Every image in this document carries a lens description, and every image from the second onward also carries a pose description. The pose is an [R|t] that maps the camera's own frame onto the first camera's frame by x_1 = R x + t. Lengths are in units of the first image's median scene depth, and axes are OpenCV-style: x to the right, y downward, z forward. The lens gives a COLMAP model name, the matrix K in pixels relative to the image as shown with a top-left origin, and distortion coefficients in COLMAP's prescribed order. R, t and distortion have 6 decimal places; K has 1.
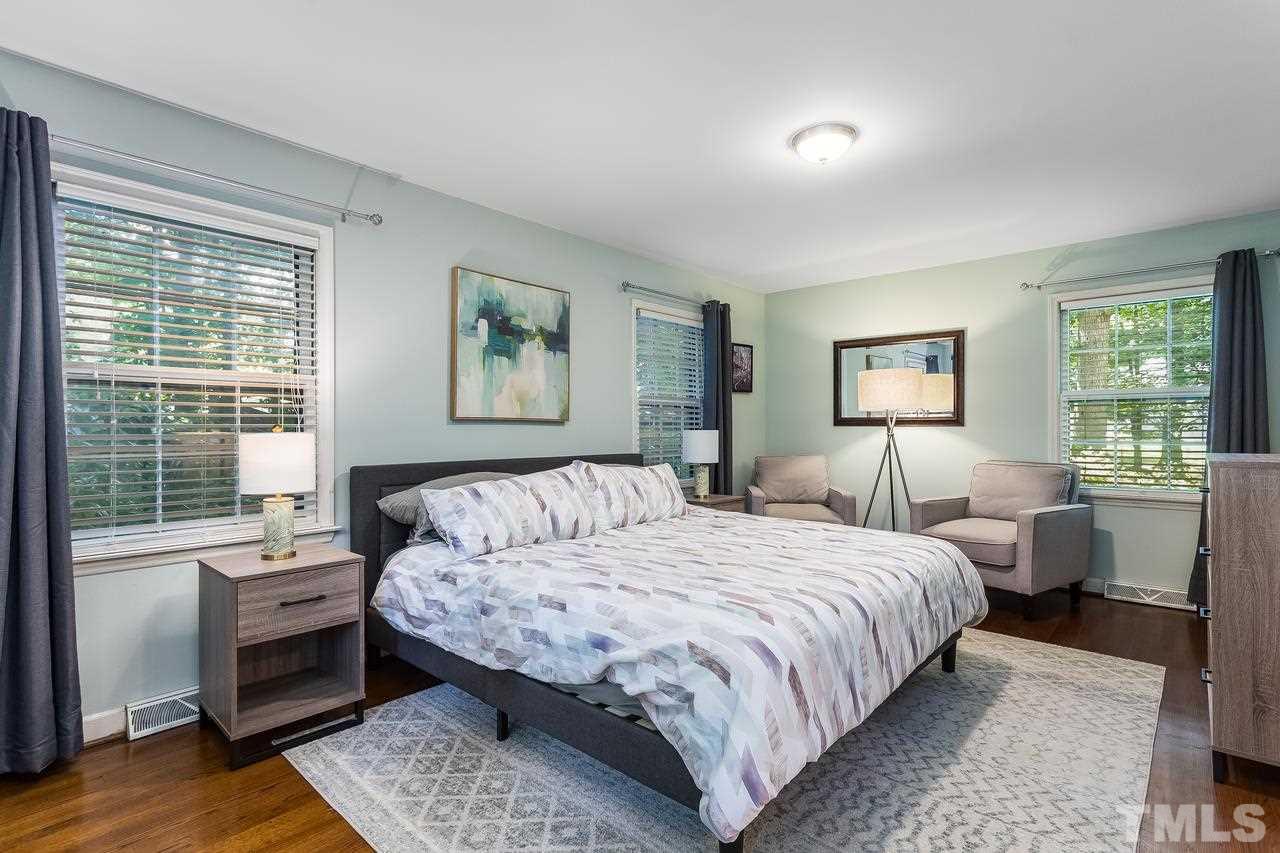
lens RADIAL K [[613.2, 0, 642.1], [0, 613.2, 433.8], [0, 0, 1]] dist [-0.027738, 0.000194]
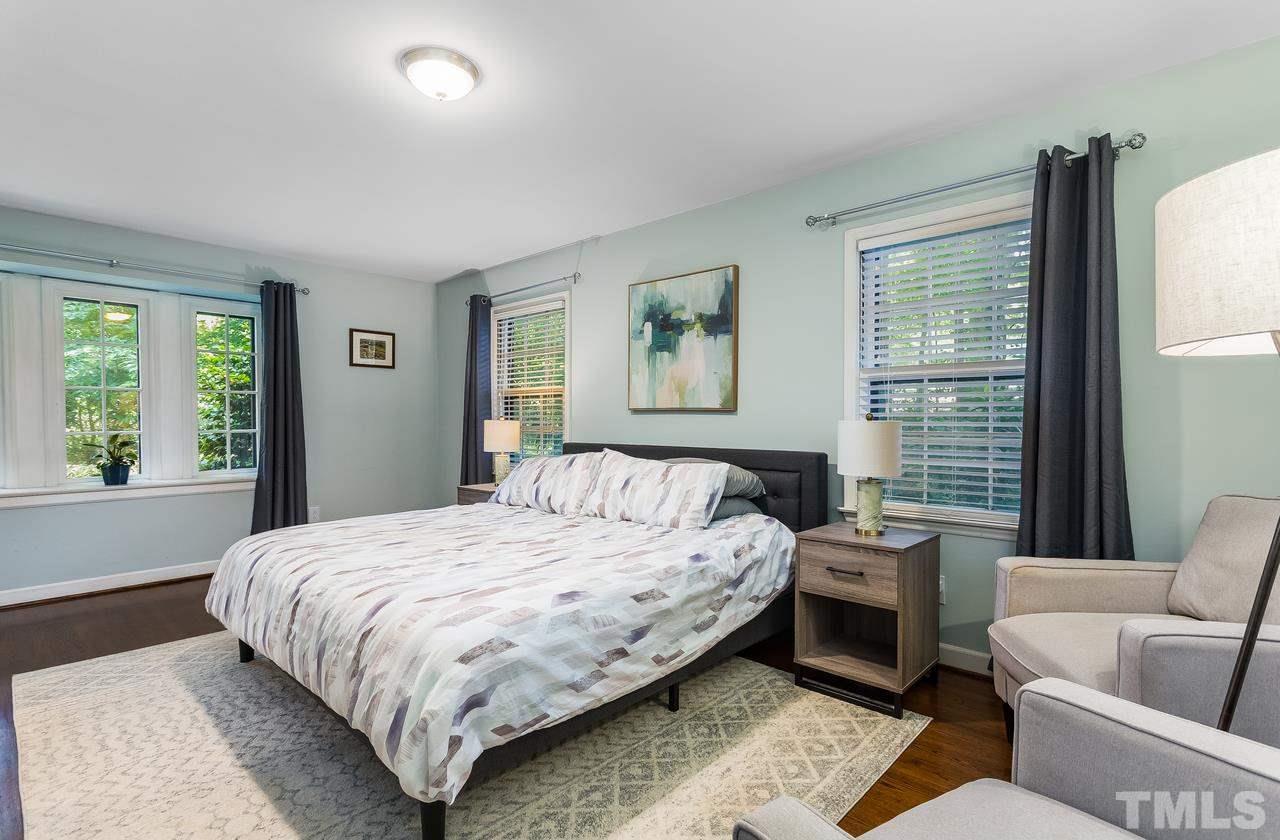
lens RADIAL K [[616.9, 0, 638.1], [0, 616.9, 431.7], [0, 0, 1]] dist [0.000831, 0.000249]
pose [[-0.019255, 0.021652, -0.999580, 0.869336], [-0.005466, 0.999748, 0.021761, -0.007770], [0.999800, 0.005883, -0.019132, 0.972602]]
